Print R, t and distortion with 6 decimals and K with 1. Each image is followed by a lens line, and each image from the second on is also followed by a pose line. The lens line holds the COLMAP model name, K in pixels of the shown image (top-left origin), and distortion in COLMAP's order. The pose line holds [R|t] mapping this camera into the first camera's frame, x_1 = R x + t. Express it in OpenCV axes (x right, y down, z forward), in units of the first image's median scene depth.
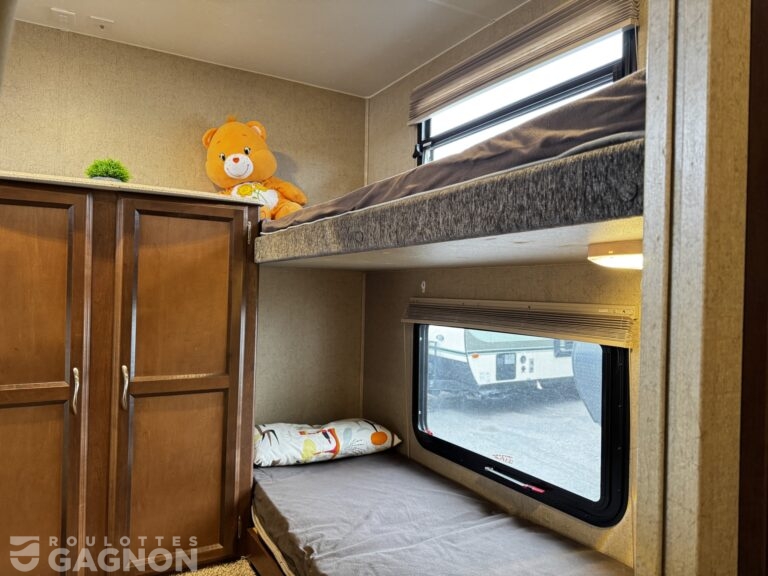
lens RADIAL K [[542.5, 0, 385.4], [0, 542.5, 289.2], [0, 0, 1]] dist [0.036846, -0.042208]
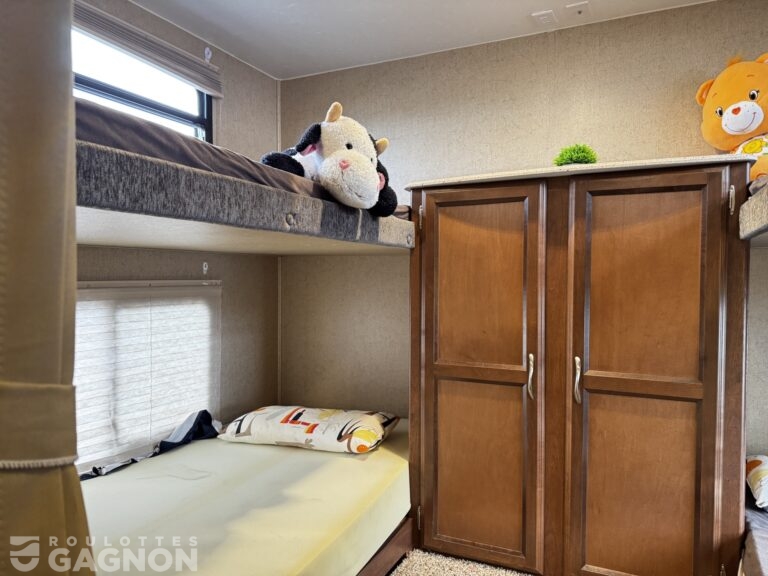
lens RADIAL K [[542.5, 0, 381.2], [0, 542.5, 290.1], [0, 0, 1]] dist [0.036846, -0.042208]
pose [[0.564592, -0.001945, -0.825368, 0.109601], [0.012226, 0.999907, 0.006007, 0.012026], [0.825280, -0.013482, 0.564563, 0.169858]]
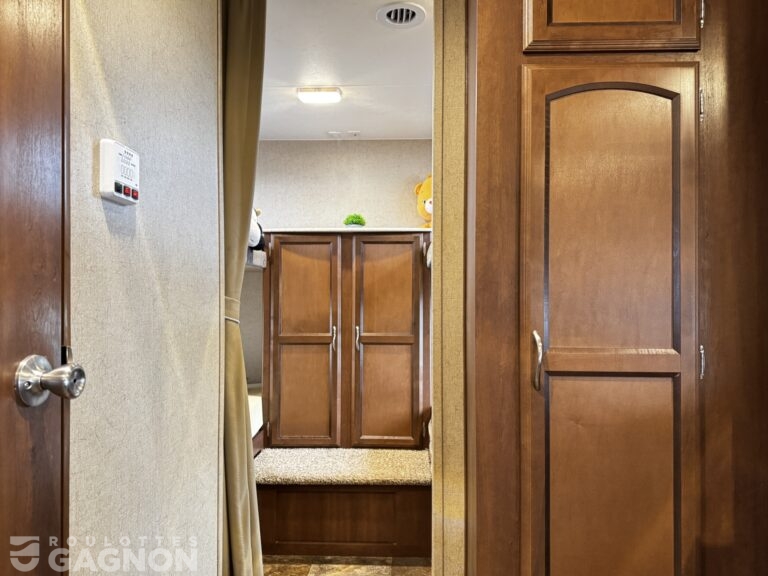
lens RADIAL K [[542.5, 0, 383.0], [0, 542.5, 290.8], [0, 0, 1]] dist [0.036846, -0.042208]
pose [[0.848276, -0.029473, -0.528733, 0.534276], [0.018231, 0.999484, -0.026463, 0.065690], [0.529240, 0.012809, 0.848375, -0.478600]]
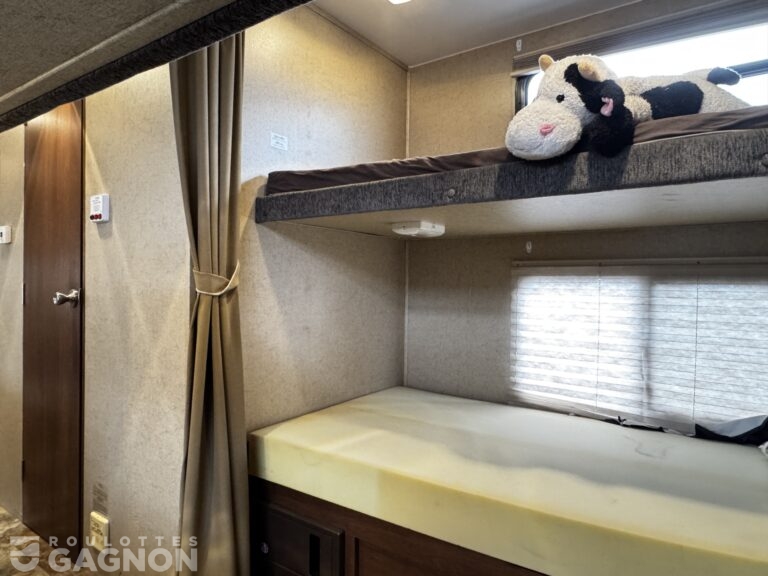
lens RADIAL K [[497.4, 0, 384.0], [0, 497.4, 285.0], [0, 0, 1]] dist [0.005294, 0.000584]
pose [[-0.903167, -0.024844, -0.428570, -0.099180], [-0.027933, 0.999609, 0.000920, 0.068670], [0.428379, 0.012802, -0.903508, 1.106123]]
